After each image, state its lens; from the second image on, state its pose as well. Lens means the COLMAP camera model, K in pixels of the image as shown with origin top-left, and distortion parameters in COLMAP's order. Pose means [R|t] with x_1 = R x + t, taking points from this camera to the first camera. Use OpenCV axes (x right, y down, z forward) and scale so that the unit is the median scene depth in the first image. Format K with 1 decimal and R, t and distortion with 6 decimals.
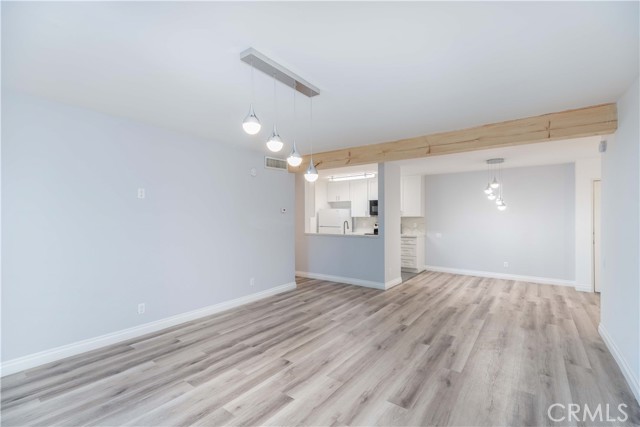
lens RADIAL K [[293.1, 0, 317.3], [0, 293.1, 215.8], [0, 0, 1]] dist [0.001563, 0.000464]
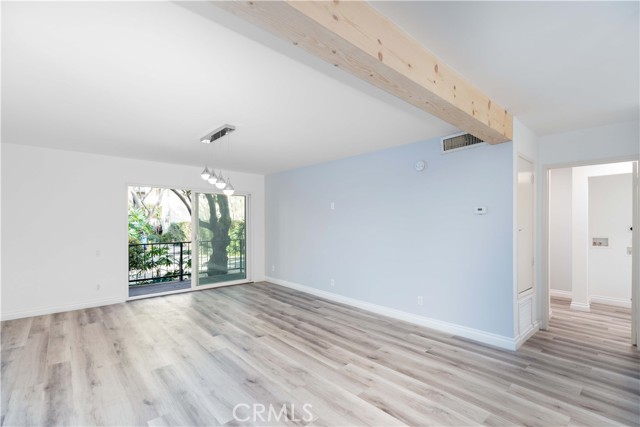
lens RADIAL K [[293.1, 0, 319.4], [0, 293.1, 216.5], [0, 0, 1]] dist [0.001563, 0.000464]
pose [[-0.208478, -0.017614, -0.977868, 0.968532], [0.007558, 0.999779, -0.019620, 0.002357], [0.977998, -0.011481, -0.208299, 1.339737]]
